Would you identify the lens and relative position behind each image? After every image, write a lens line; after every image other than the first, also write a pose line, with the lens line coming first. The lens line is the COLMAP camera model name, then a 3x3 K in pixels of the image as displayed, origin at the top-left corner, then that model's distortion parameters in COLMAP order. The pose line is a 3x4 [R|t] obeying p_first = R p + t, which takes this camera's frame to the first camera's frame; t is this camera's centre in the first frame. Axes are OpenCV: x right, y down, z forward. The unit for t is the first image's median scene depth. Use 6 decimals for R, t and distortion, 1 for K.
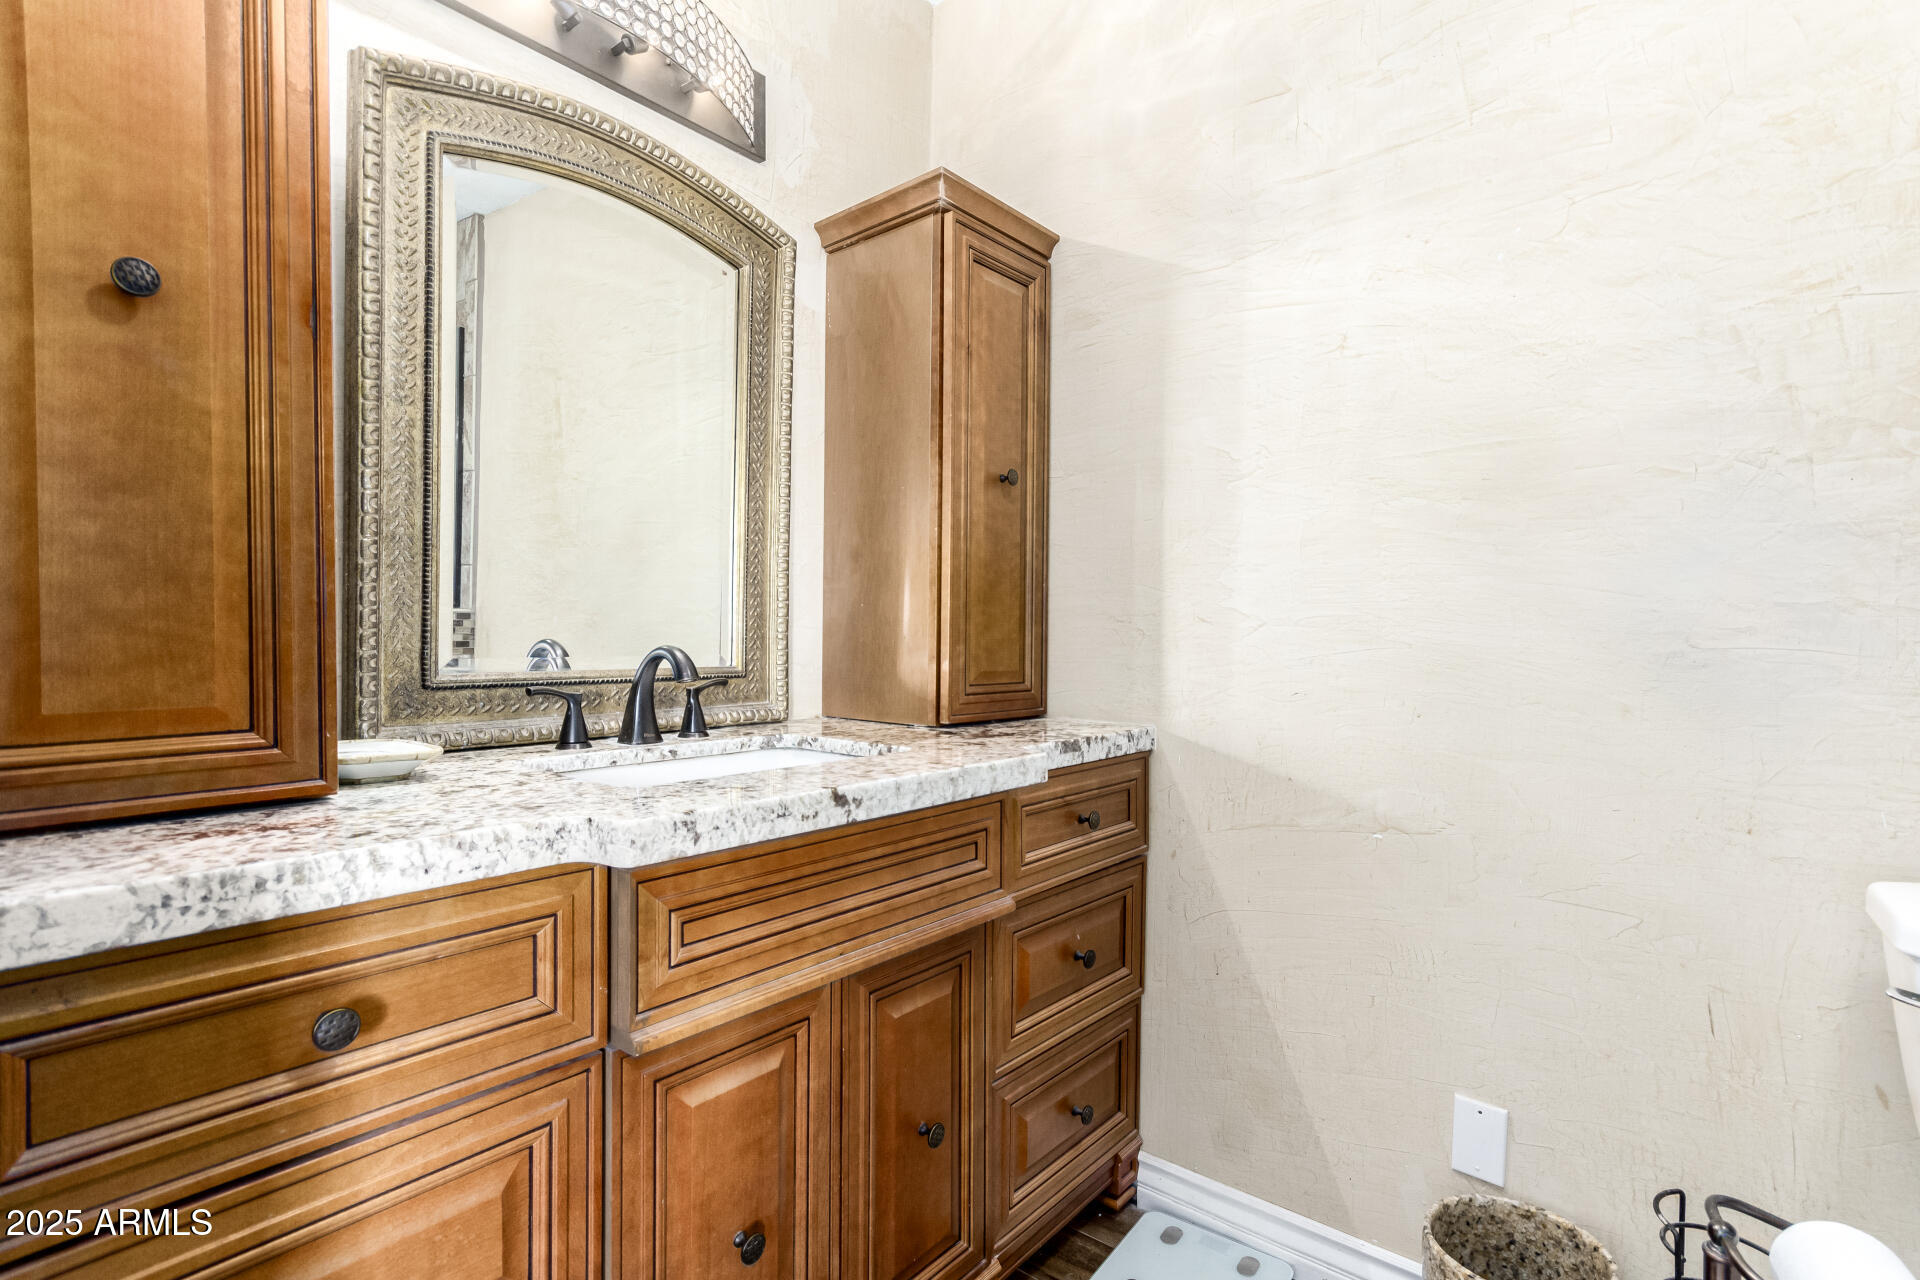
lens RADIAL K [[900.1, 0, 960.0], [0, 900.1, 640.6], [0, 0, 1]] dist [0.005645, 0.000623]
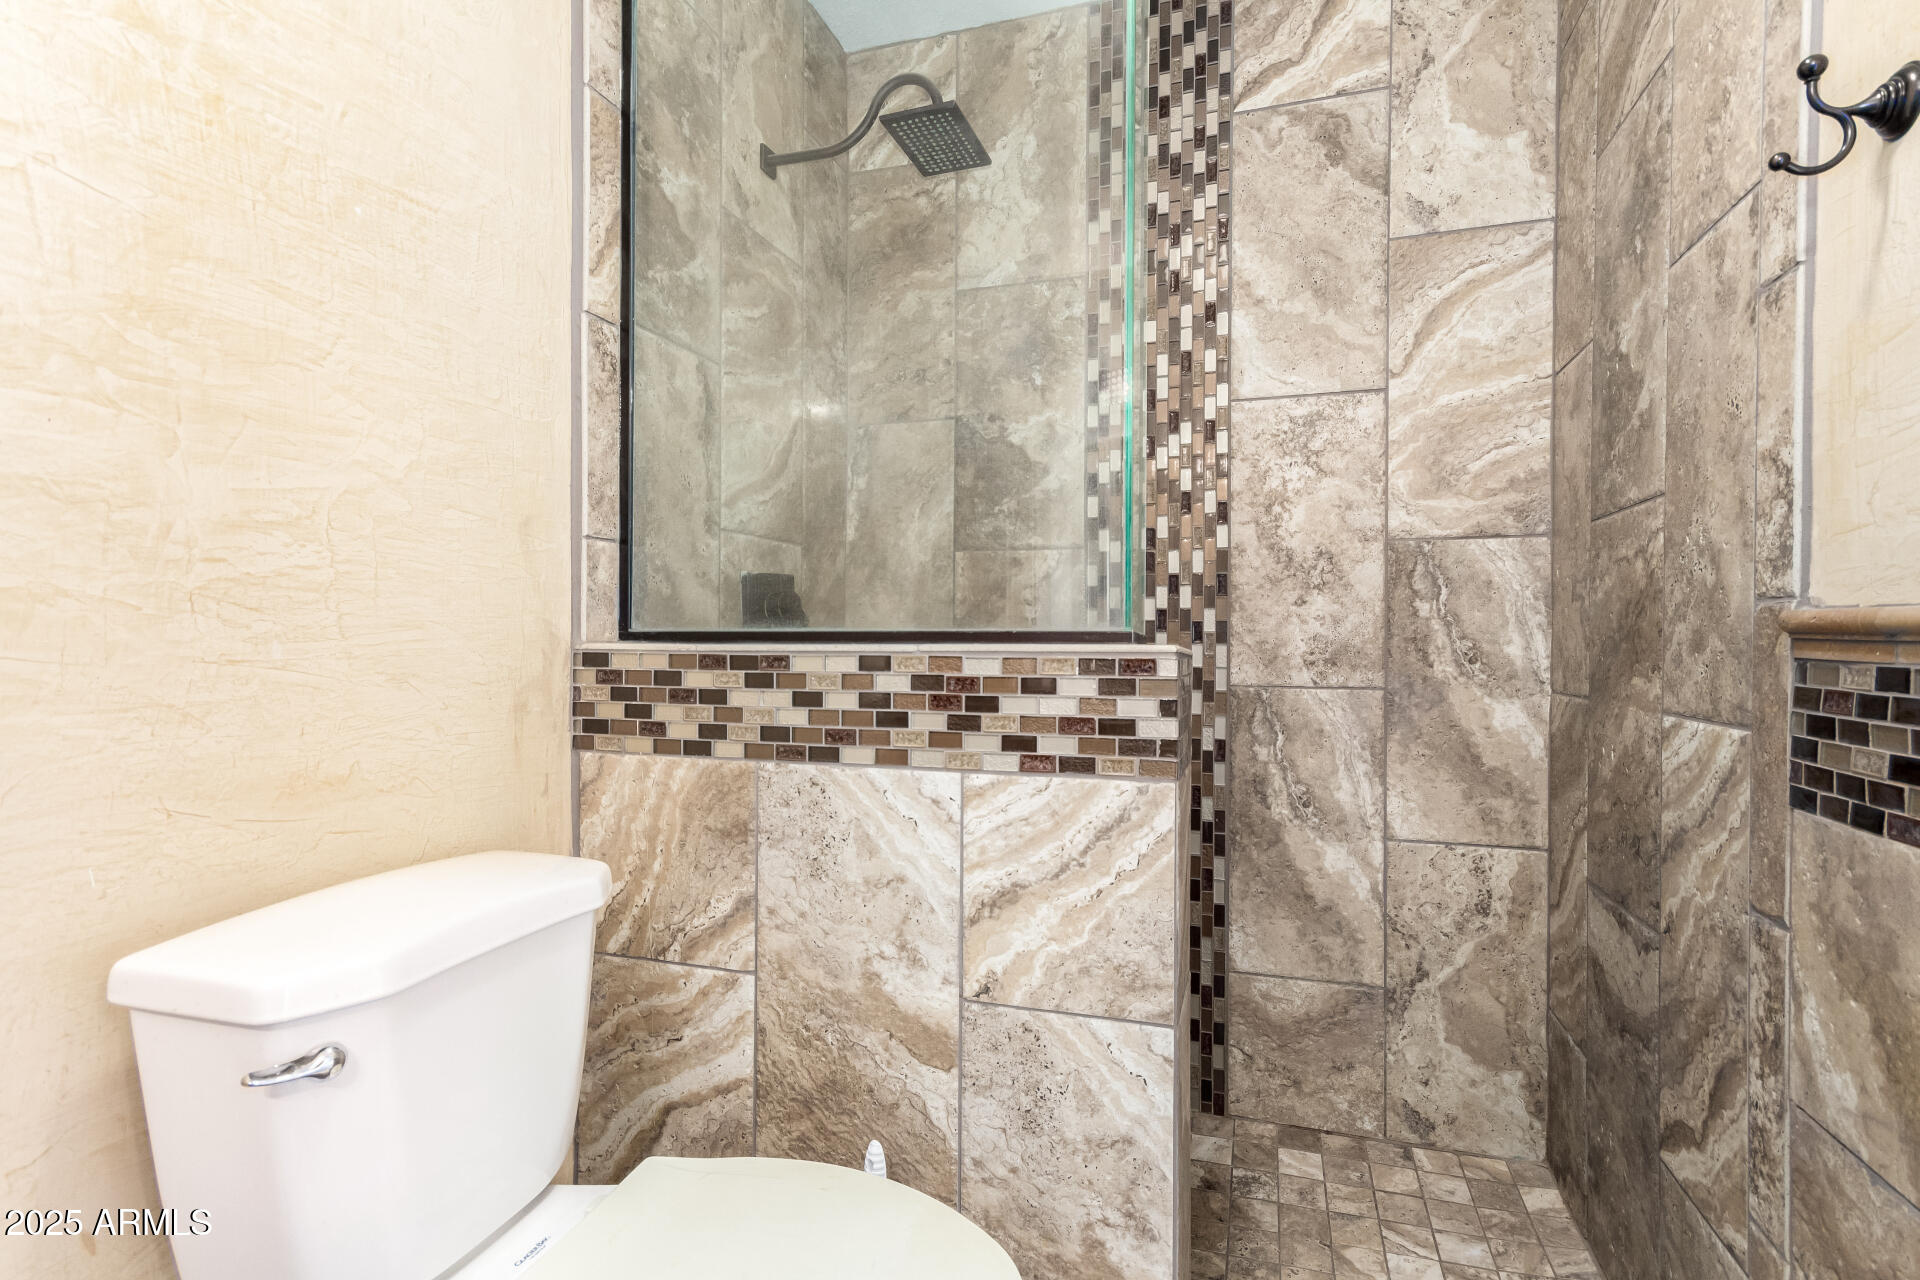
lens RADIAL K [[900.1, 0, 963.2], [0, 900.1, 647.5], [0, 0, 1]] dist [0.005645, 0.000623]
pose [[-0.373759, -0.007652, 0.927494, 0.040417], [0.003984, 0.999943, 0.009856, -0.000492], [-0.927517, 0.007379, -0.373707, 0.605568]]
